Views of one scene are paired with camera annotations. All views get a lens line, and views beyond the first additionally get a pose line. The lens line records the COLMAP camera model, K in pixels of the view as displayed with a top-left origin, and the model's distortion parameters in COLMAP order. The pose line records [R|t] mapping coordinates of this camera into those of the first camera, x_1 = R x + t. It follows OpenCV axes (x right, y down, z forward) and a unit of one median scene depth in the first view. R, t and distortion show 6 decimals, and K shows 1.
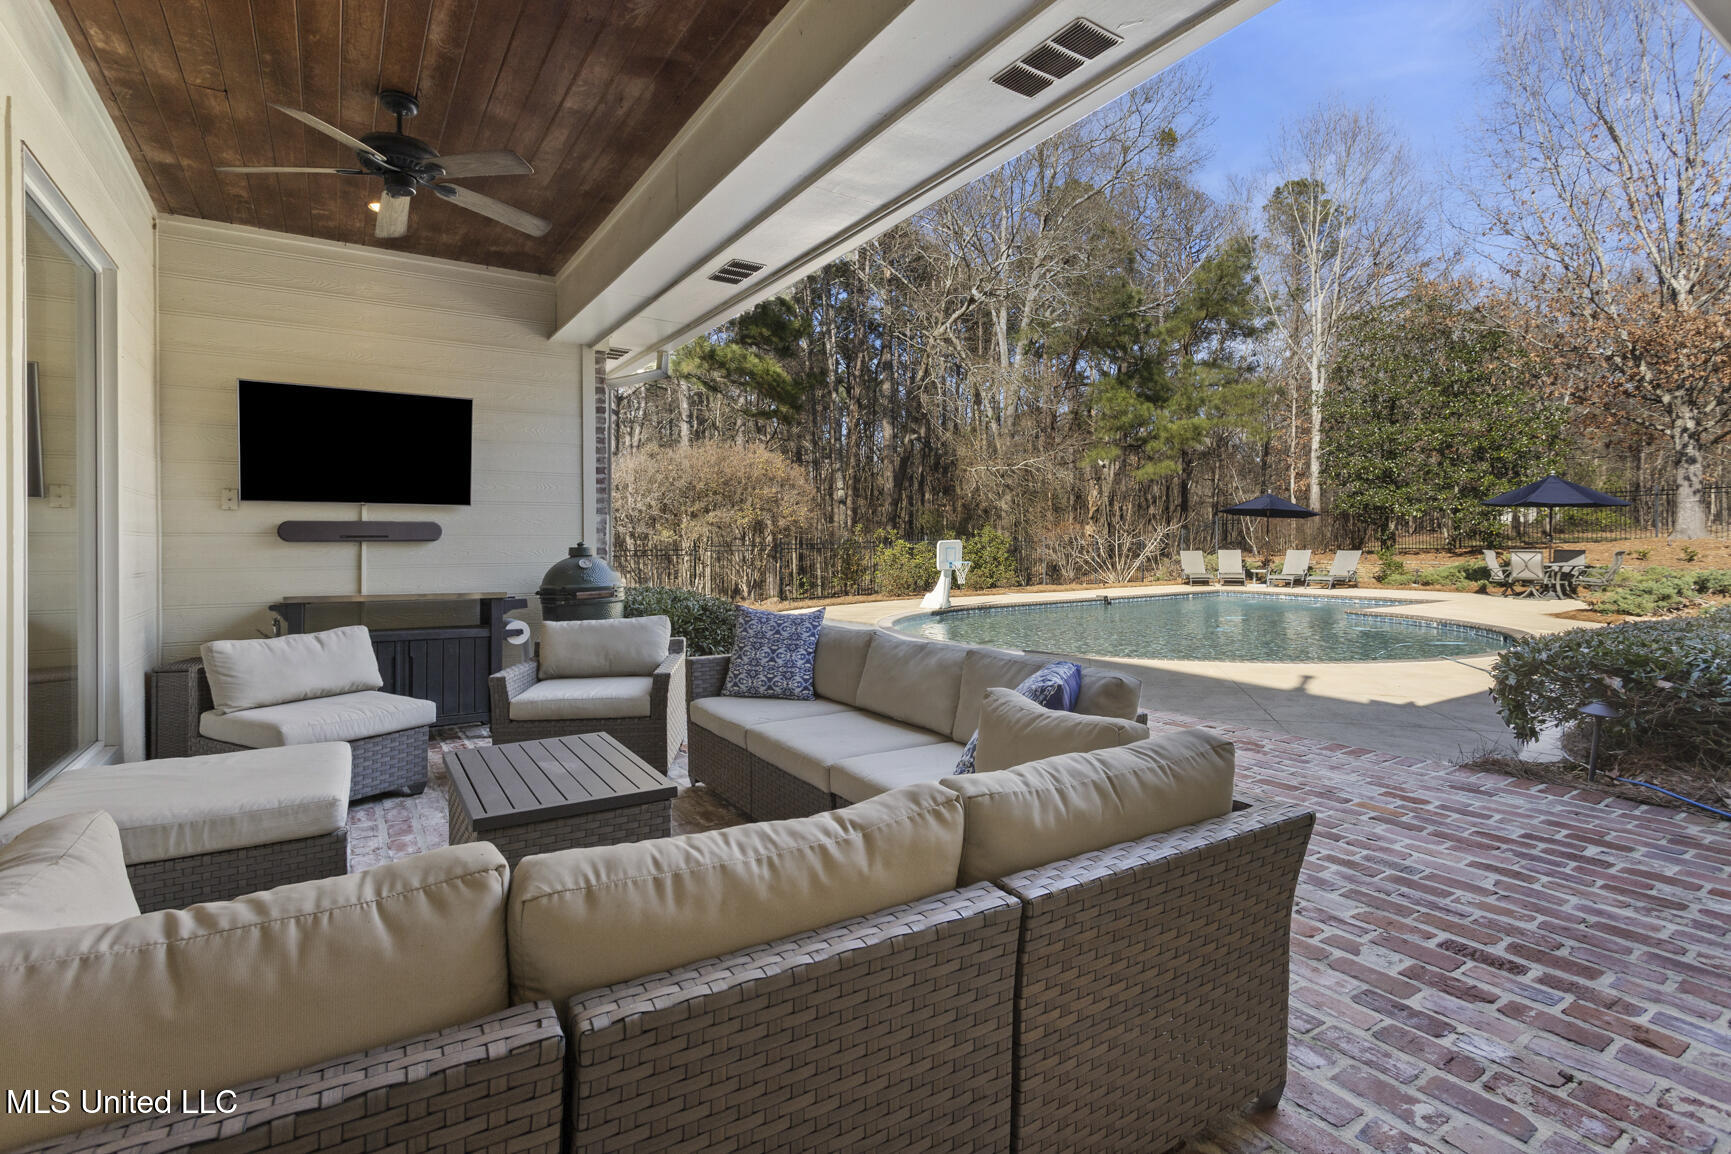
lens RADIAL K [[833.3, 0, 864.4], [0, 833.3, 544.7], [0, 0, 1]] dist [-0.000041, -0.000078]
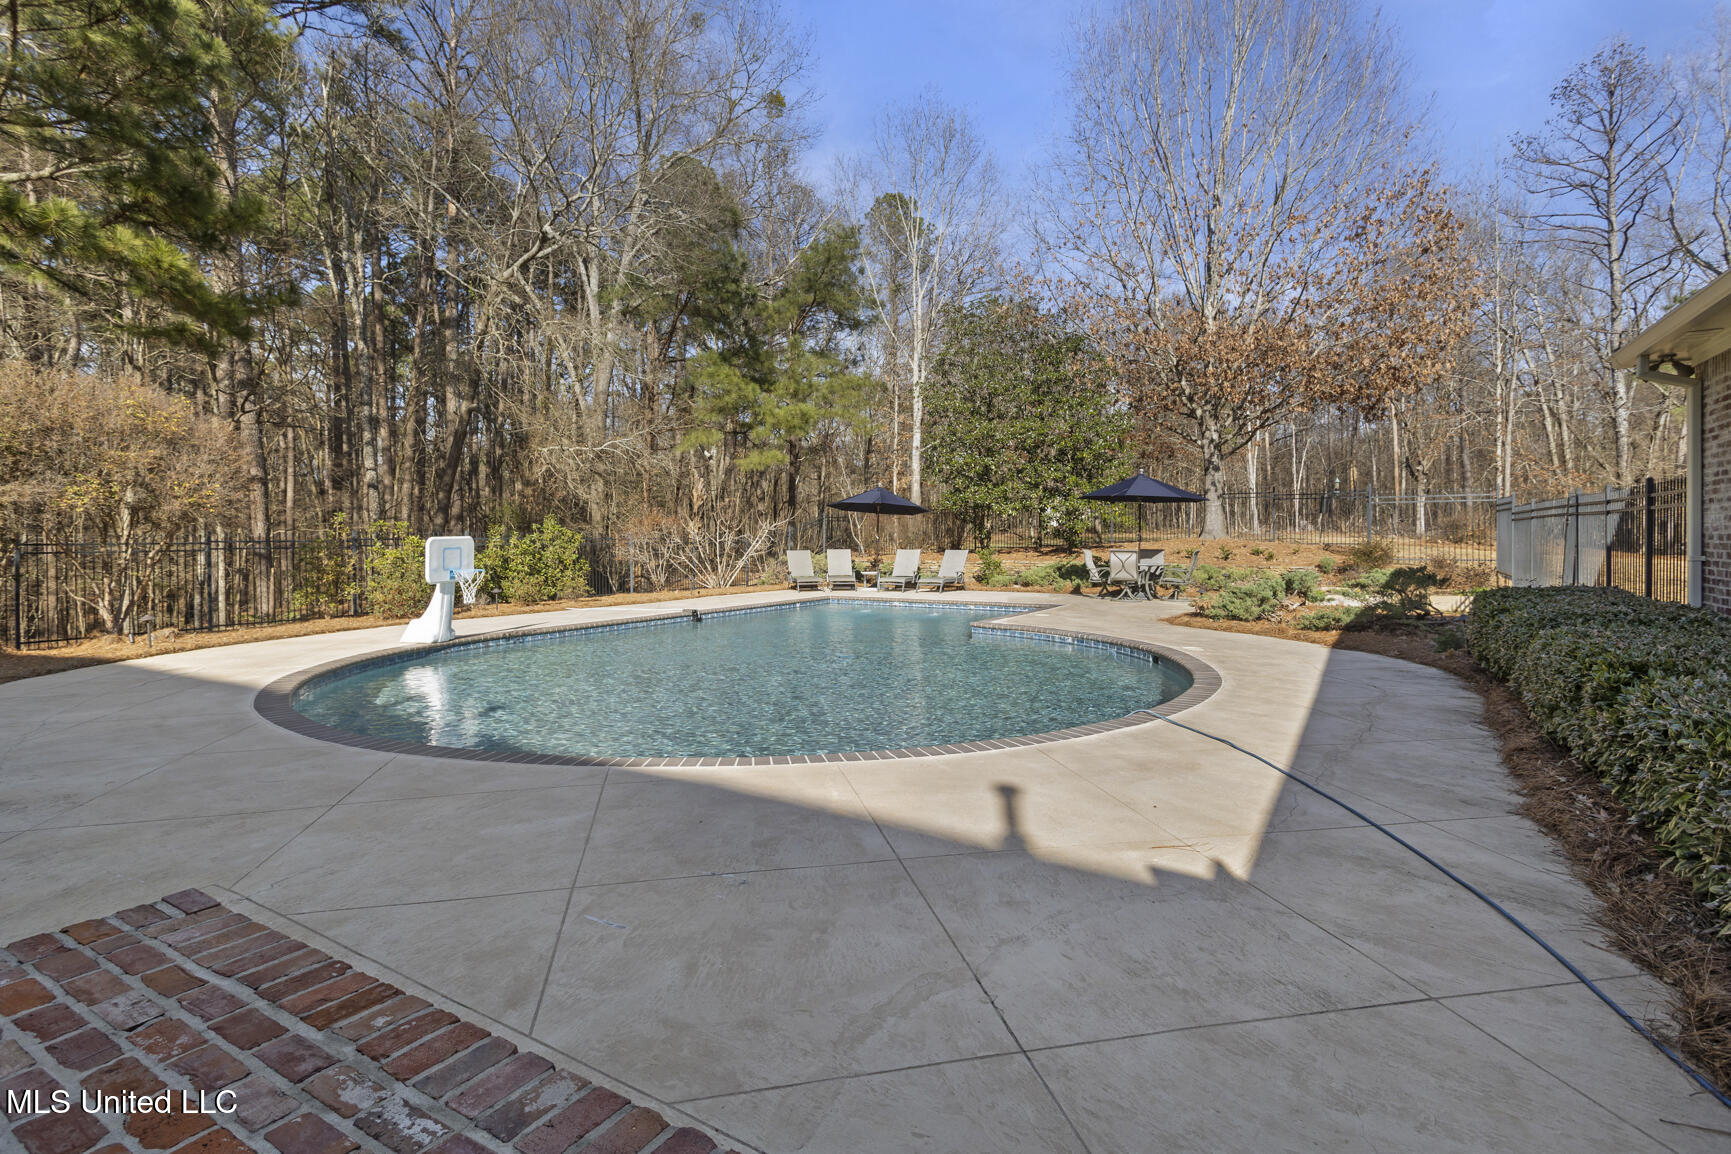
lens RADIAL K [[833.3, 0, 867.7], [0, 833.3, 540.4], [0, 0, 1]] dist [-0.000041, -0.000078]
pose [[0.897636, 0.002514, 0.440731, 0.063625], [-0.001622, 0.999996, -0.002399, -0.000935], [-0.440735, 0.001439, 0.897636, 0.162156]]
